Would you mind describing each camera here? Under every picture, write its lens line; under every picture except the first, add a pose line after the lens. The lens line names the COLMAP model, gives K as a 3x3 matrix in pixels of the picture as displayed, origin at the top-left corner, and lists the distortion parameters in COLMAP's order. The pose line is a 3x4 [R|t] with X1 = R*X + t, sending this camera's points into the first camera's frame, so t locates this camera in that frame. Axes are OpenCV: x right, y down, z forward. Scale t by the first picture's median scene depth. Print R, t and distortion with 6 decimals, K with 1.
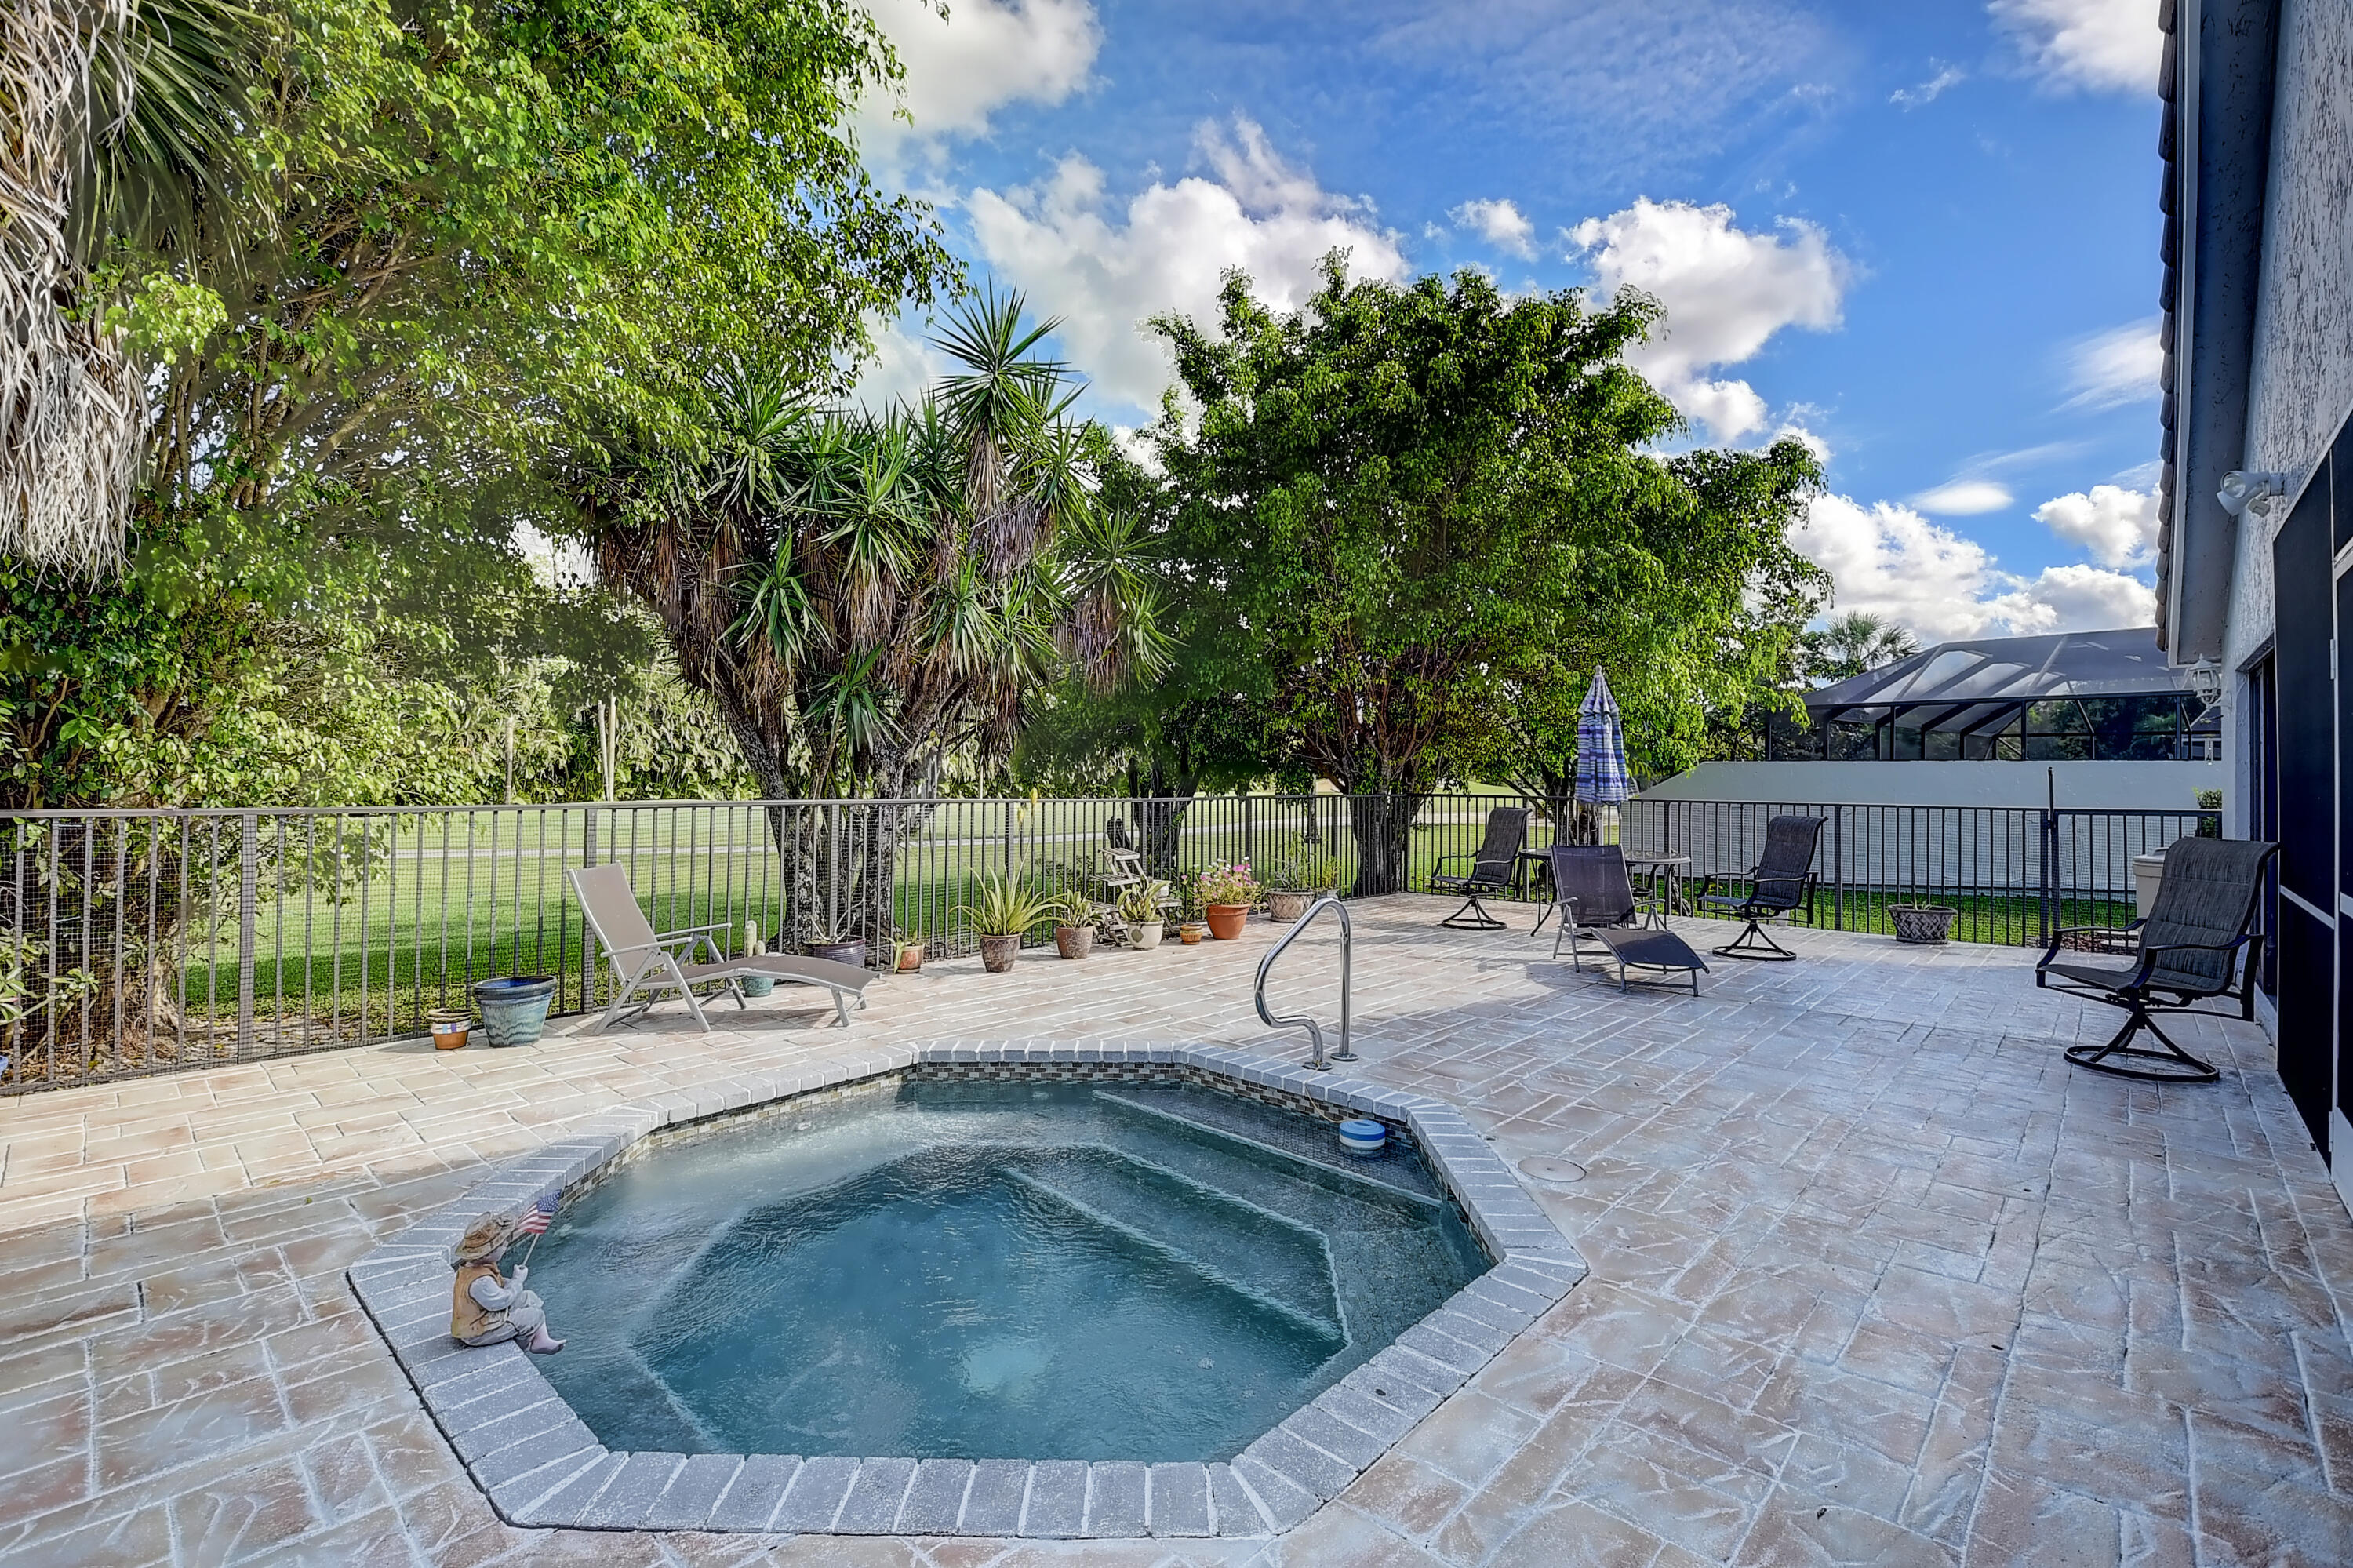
lens RADIAL K [[1041.9, 0, 1169.7], [0, 1041.9, 761.7], [0, 0, 1]] dist [0.002138, -0.016198]
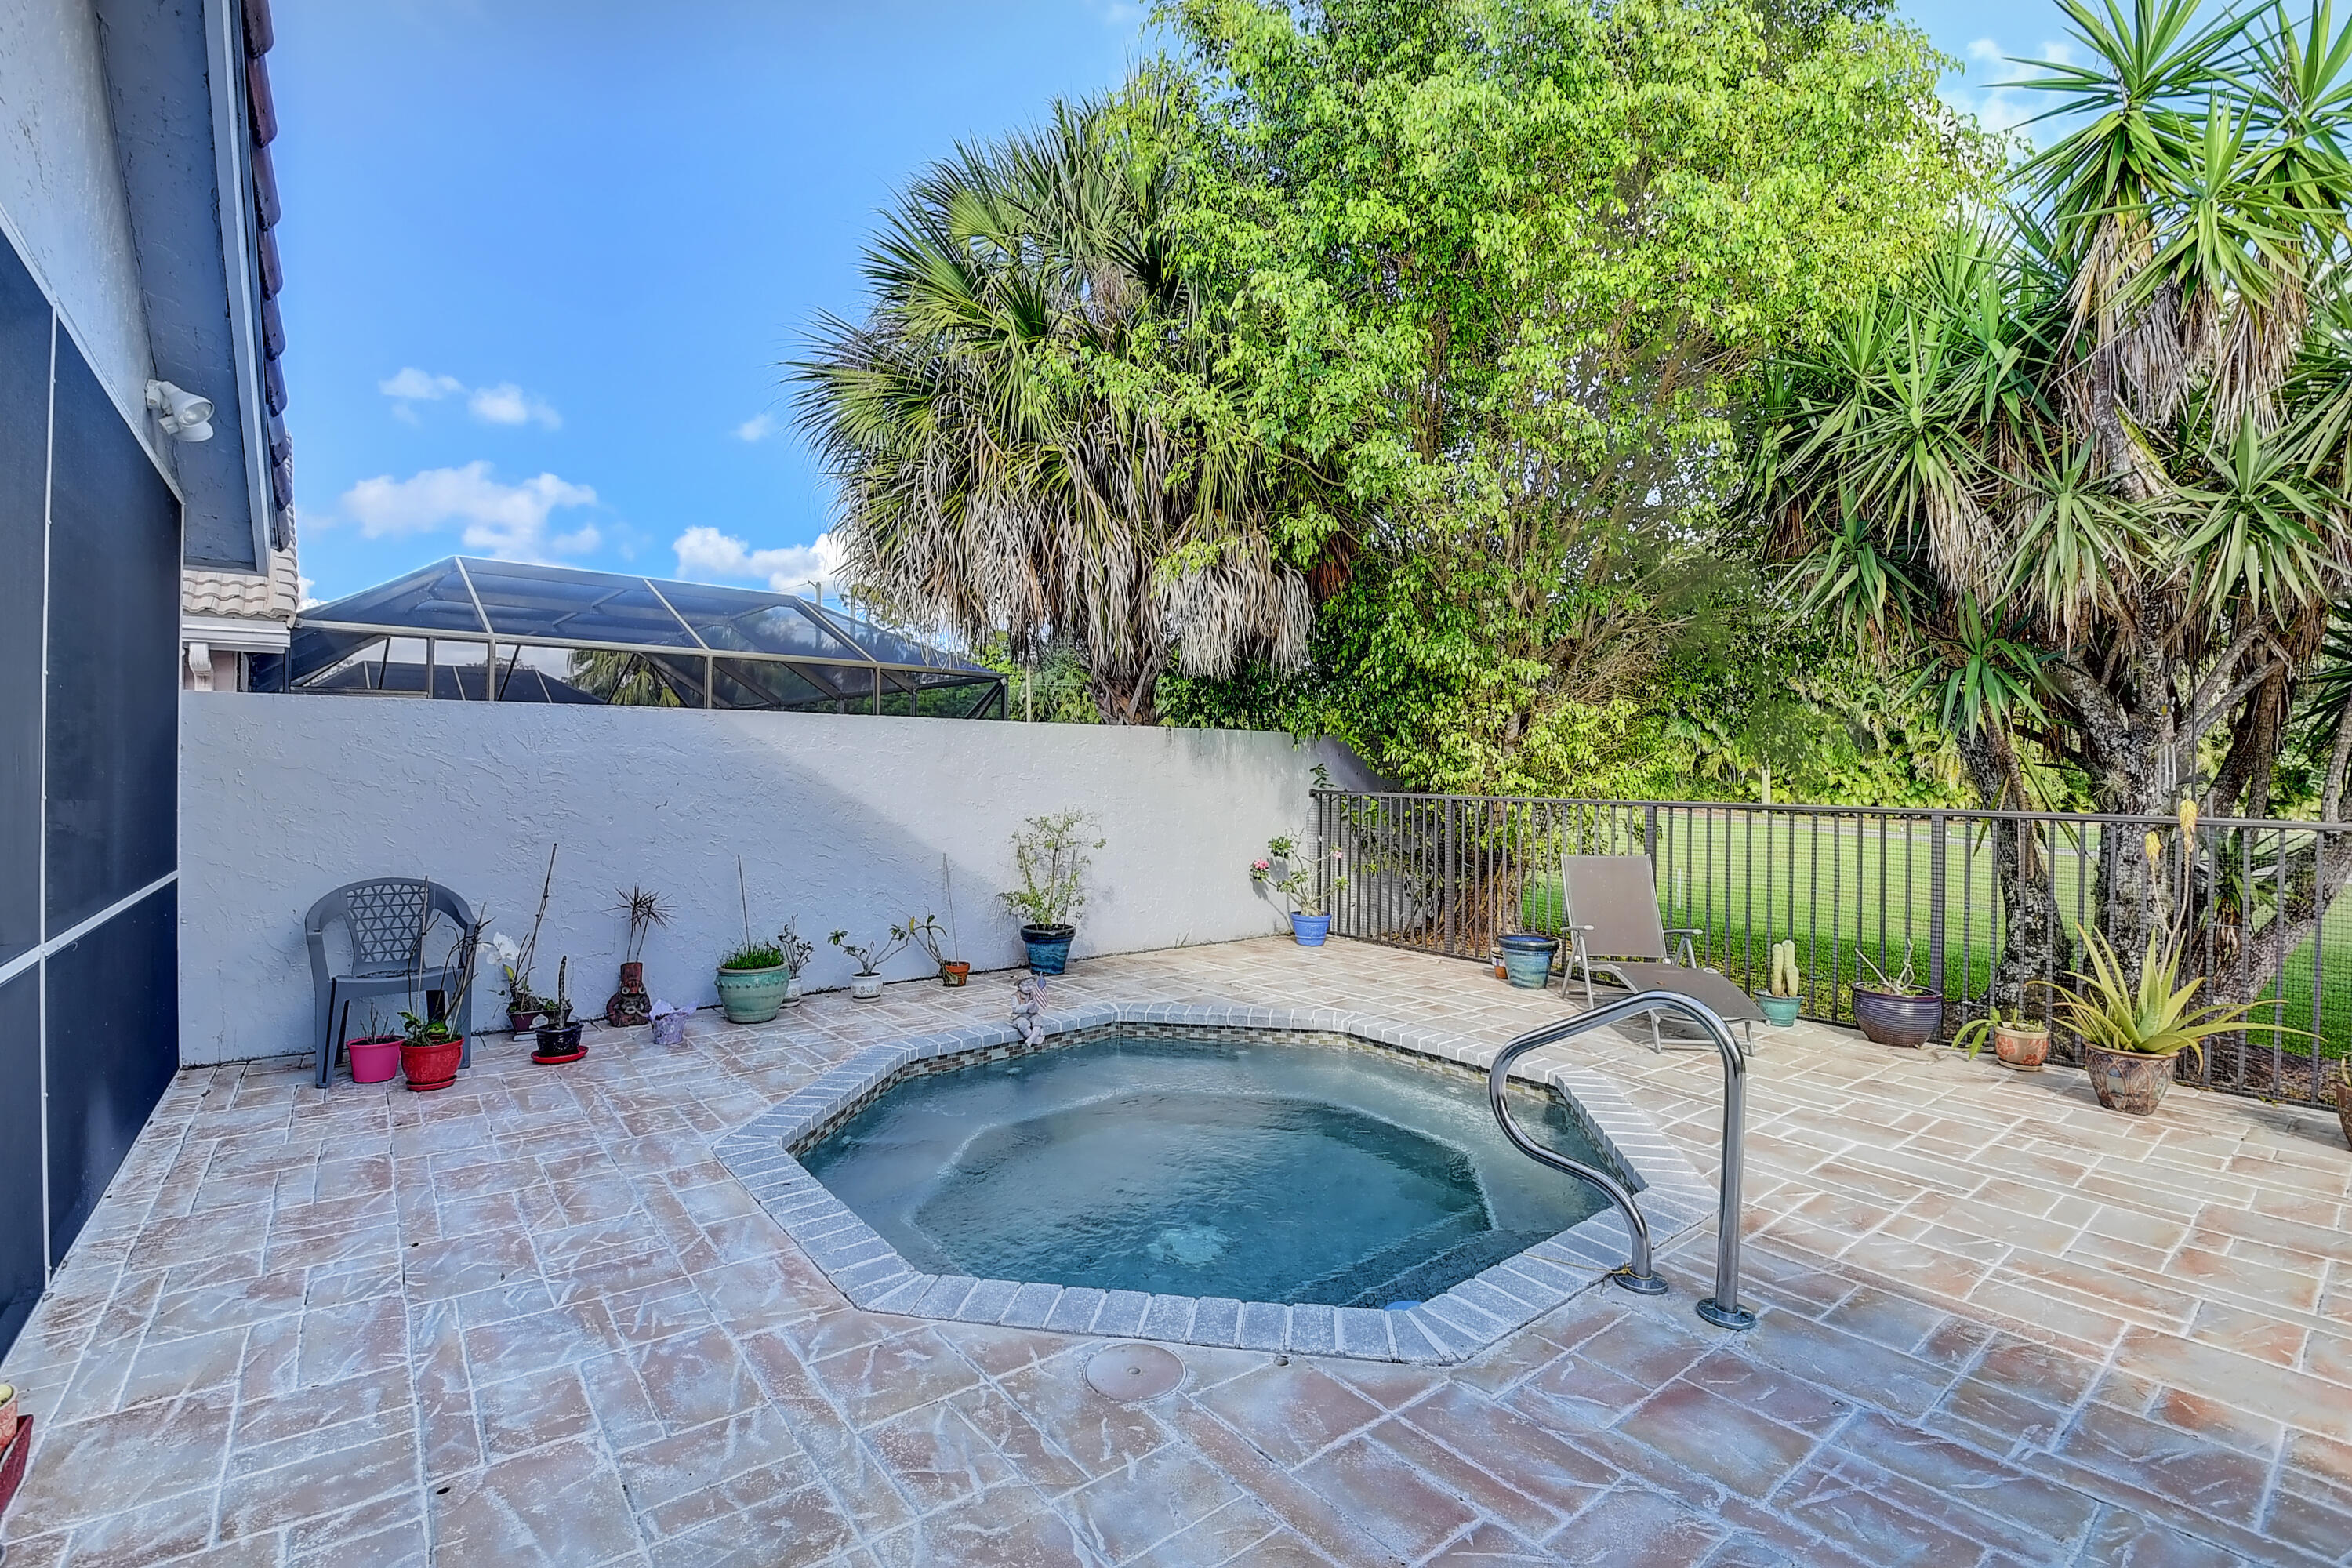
lens RADIAL K [[1041.4, 0, 1169.2], [0, 1041.4, 761.7], [0, 0, 1]] dist [0.002138, -0.016198]
pose [[-0.151959, -0.012087, -0.988313, 0.838506], [0.005844, 0.999897, -0.013128, 0.015332], [0.988370, -0.007770, -0.151872, 0.932303]]
